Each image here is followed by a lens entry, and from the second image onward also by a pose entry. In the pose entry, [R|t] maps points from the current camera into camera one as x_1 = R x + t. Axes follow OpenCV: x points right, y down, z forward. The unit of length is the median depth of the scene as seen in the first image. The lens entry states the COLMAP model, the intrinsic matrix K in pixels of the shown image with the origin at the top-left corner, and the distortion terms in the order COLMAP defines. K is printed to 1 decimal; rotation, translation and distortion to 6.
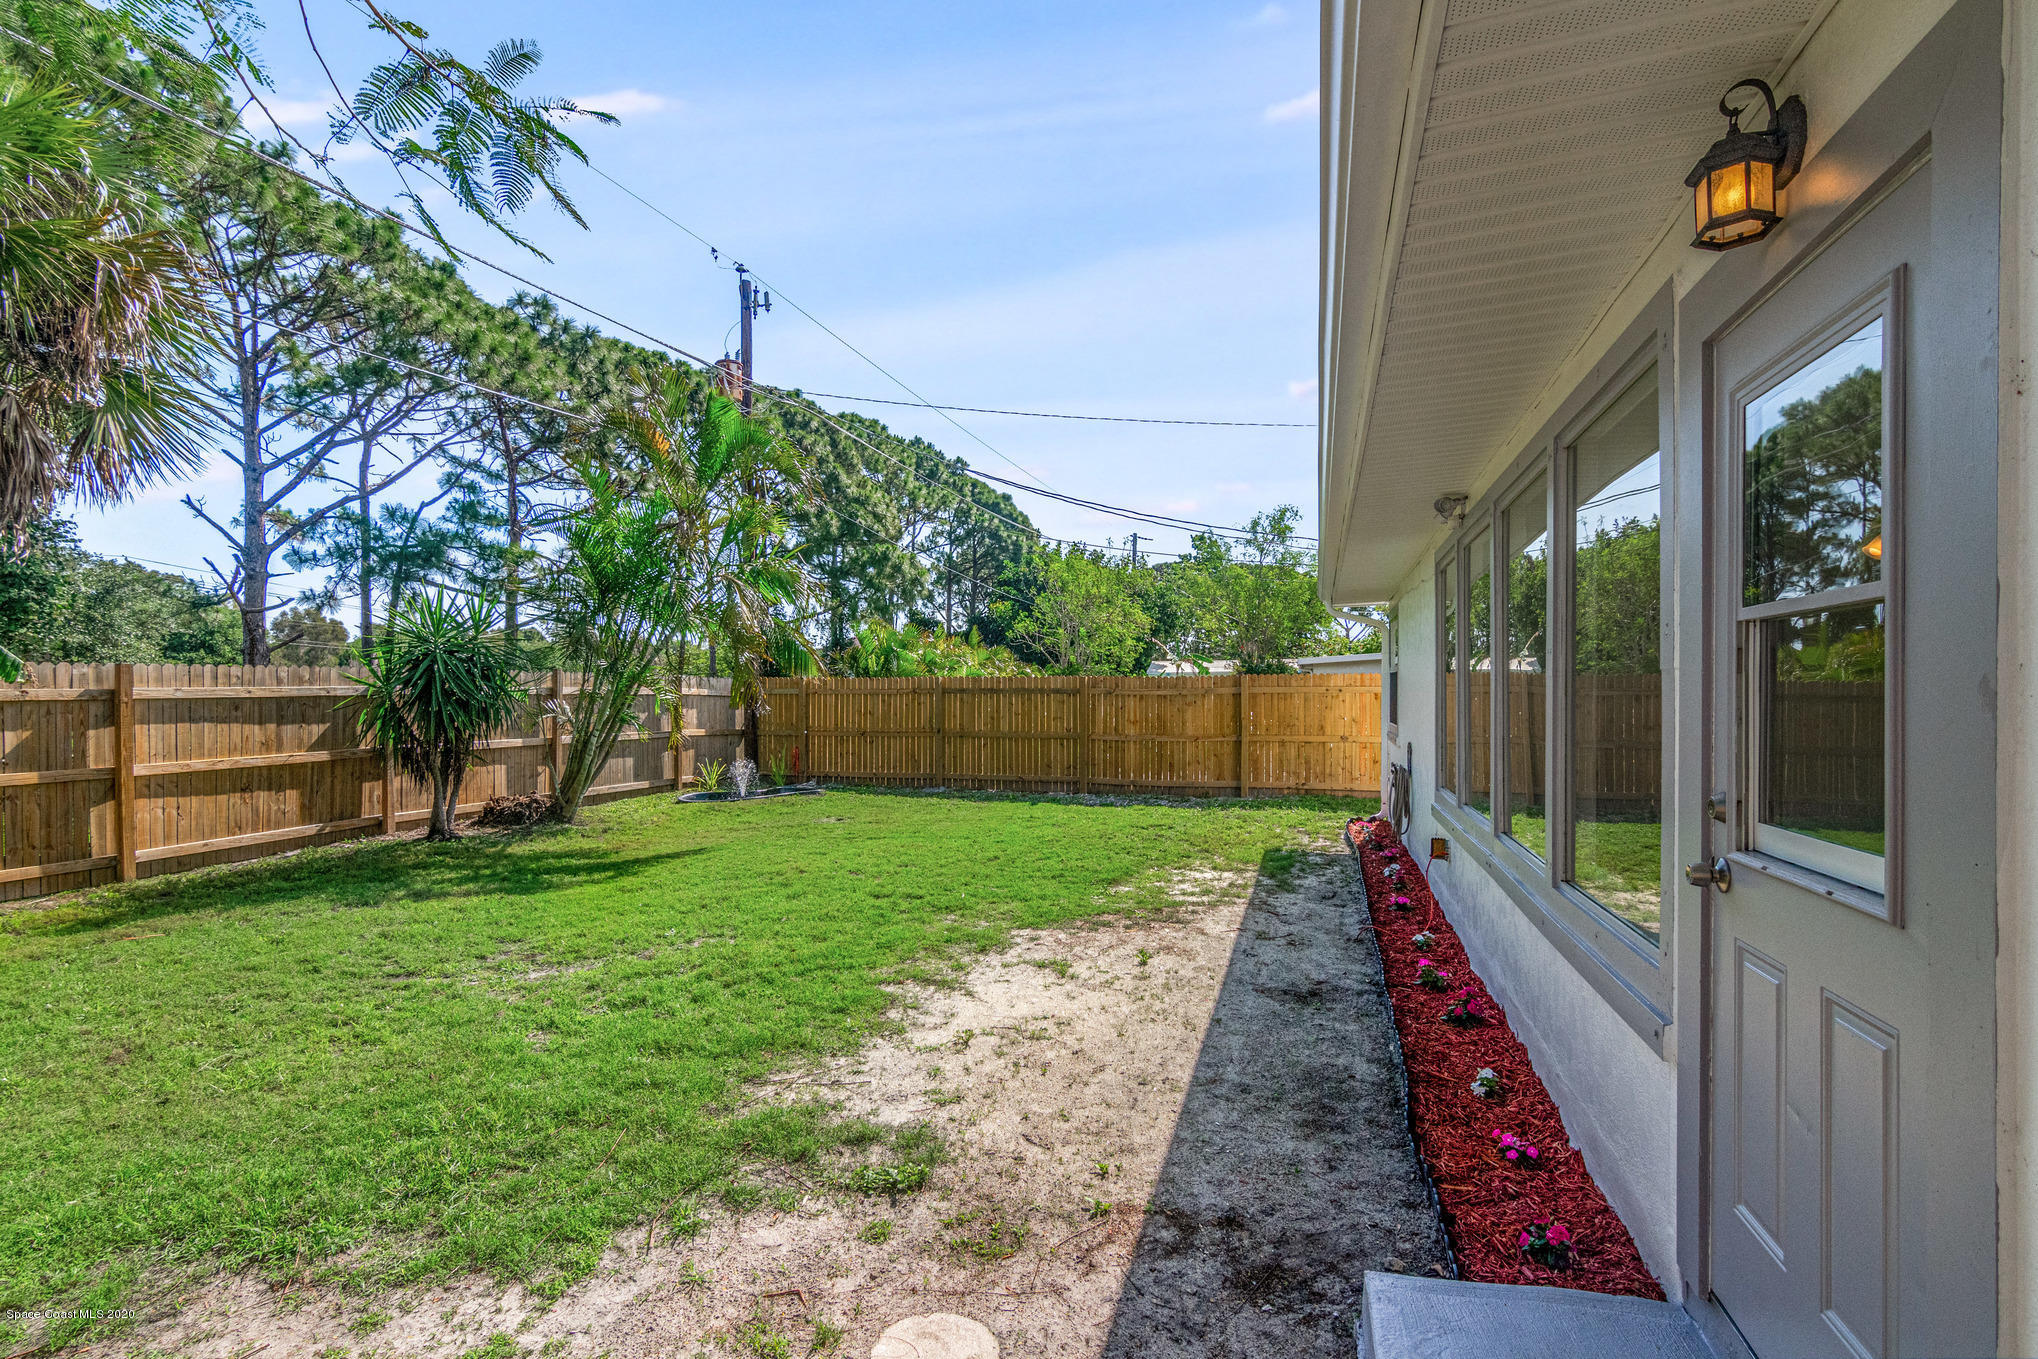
lens RADIAL K [[999.8, 0, 1010.2], [0, 999.8, 691.3], [0, 0, 1]] dist [0.000126, 0.004137]
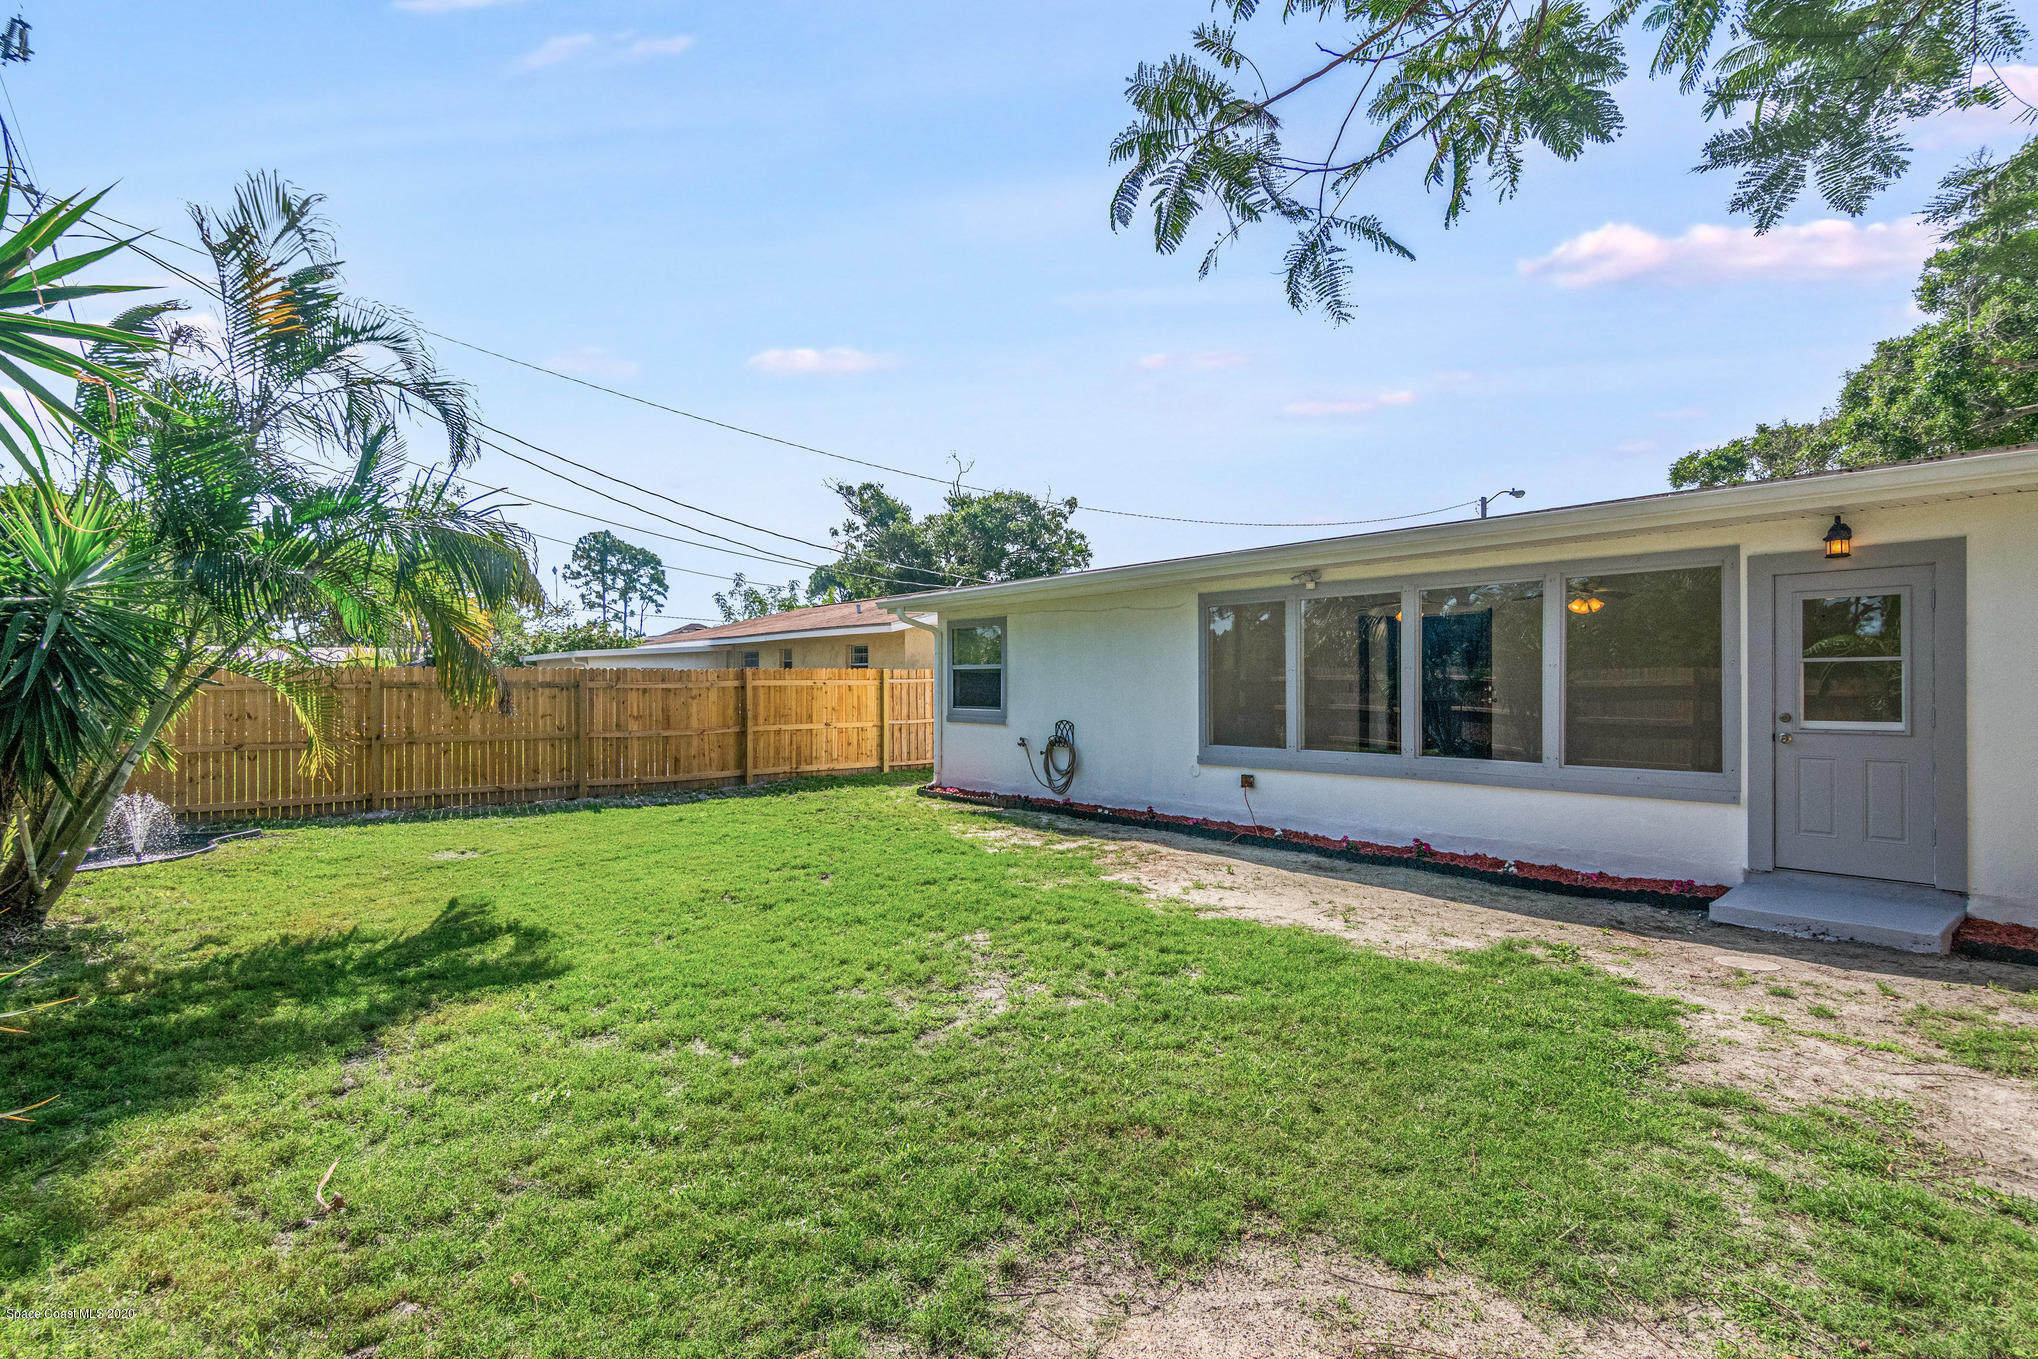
lens RADIAL K [[999.8, 0, 1019.9], [0, 999.8, 685.1], [0, 0, 1]] dist [0.000126, 0.004137]
pose [[0.537598, -0.001876, 0.843199, -1.312295], [0.002394, 0.999997, 0.000699, 0.001434], [-0.843198, 0.001643, 0.537600, 0.519739]]
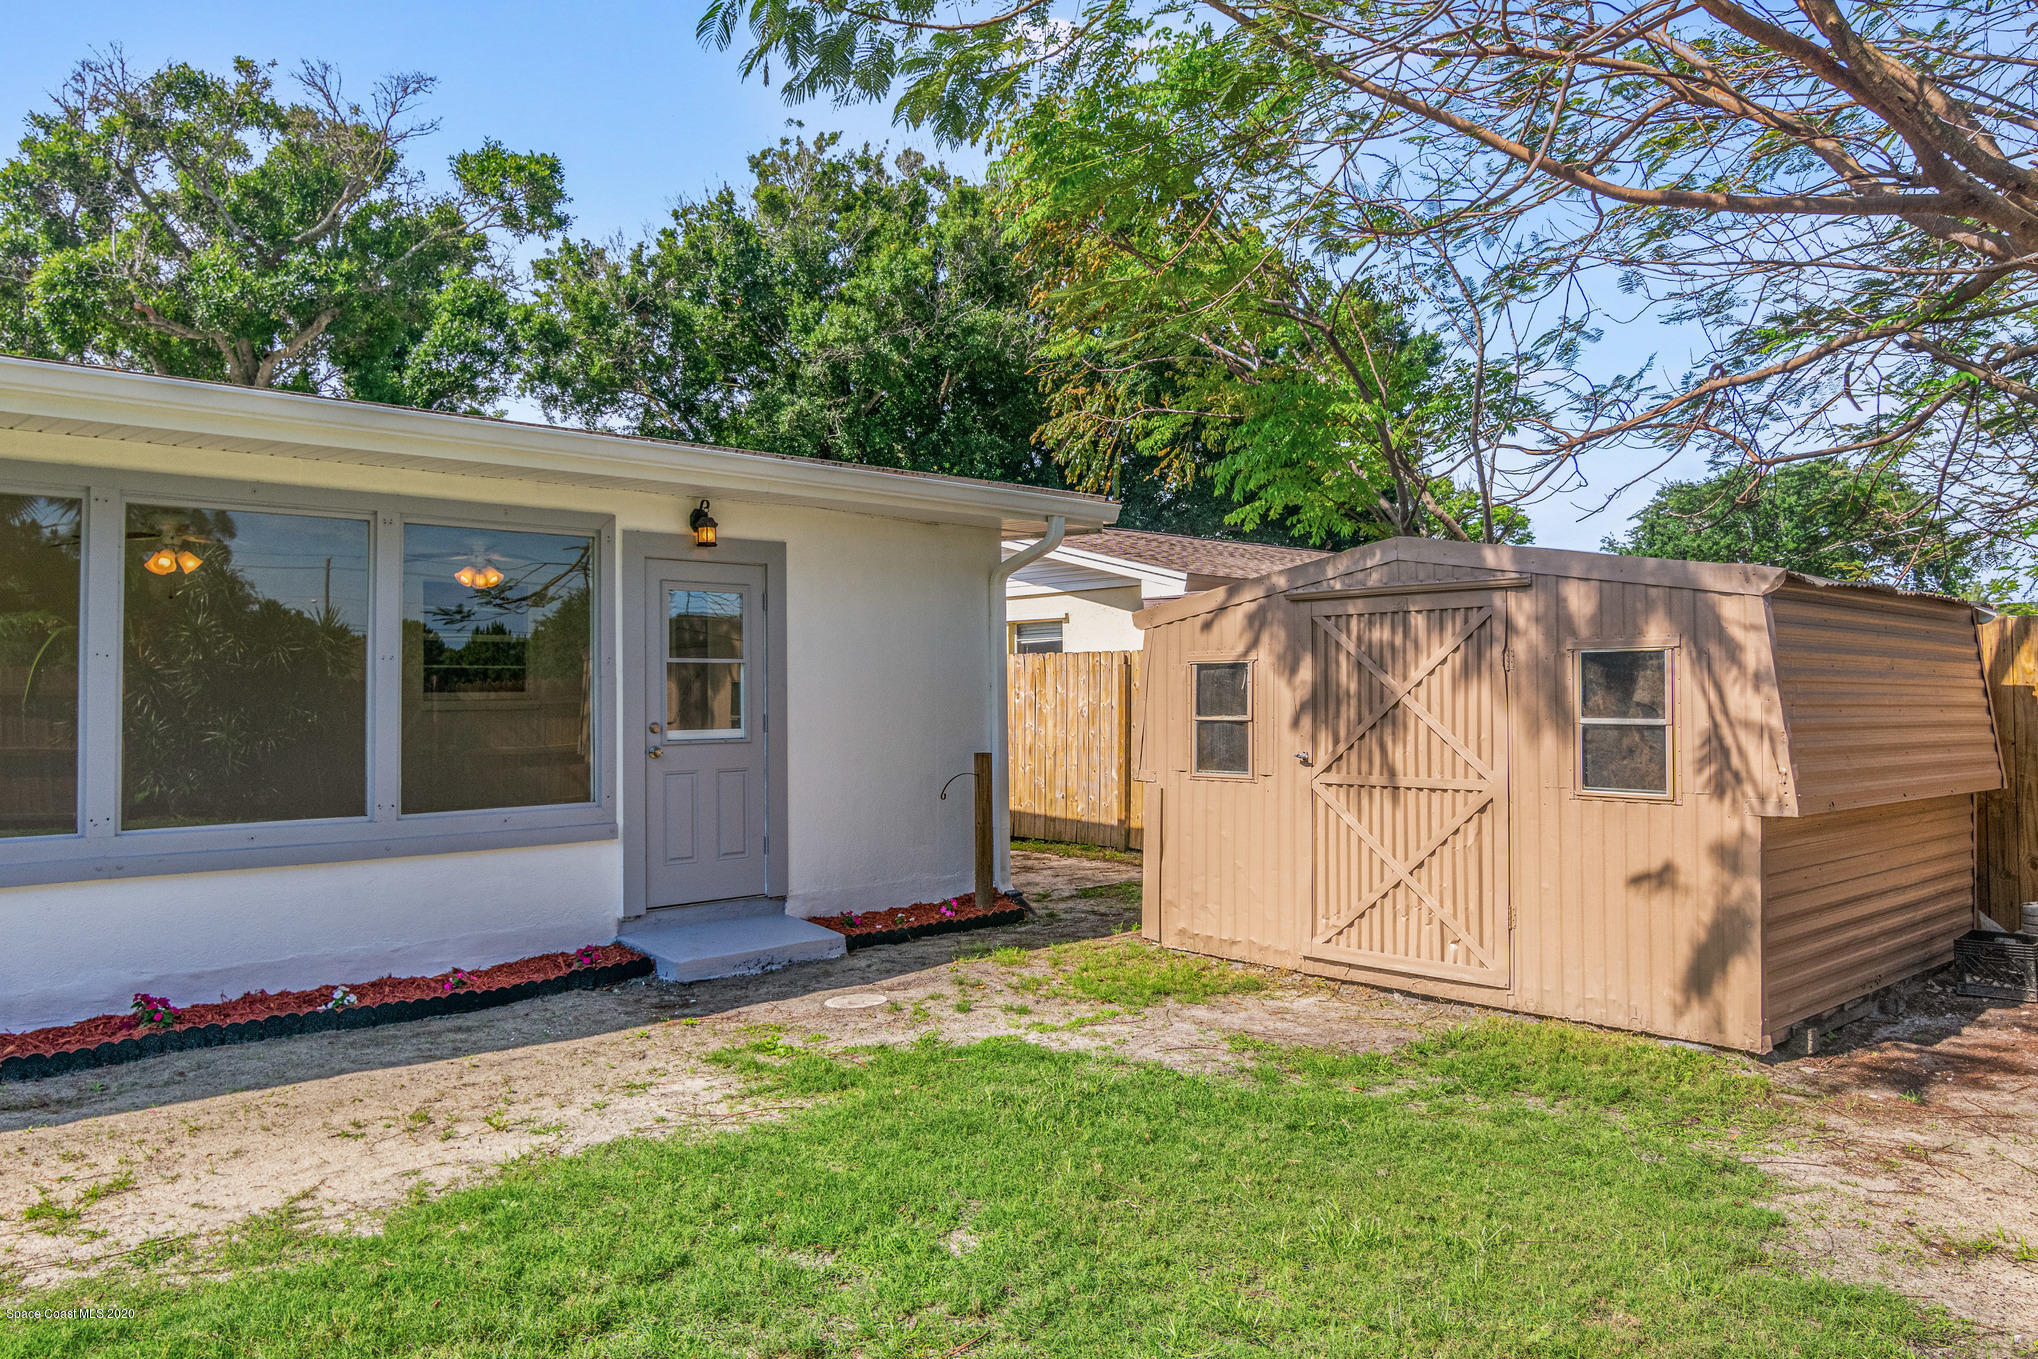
lens RADIAL K [[1392.8, 0, 1025.3], [0, 1392.8, 676.5], [0, 0, 1]] dist [-0.006473, -0.001647]
pose [[-0.870974, 0.011822, 0.491187, -0.798071], [0.006452, 0.999899, -0.012626, 0.011962], [-0.491287, -0.007828, -0.870963, 1.478807]]
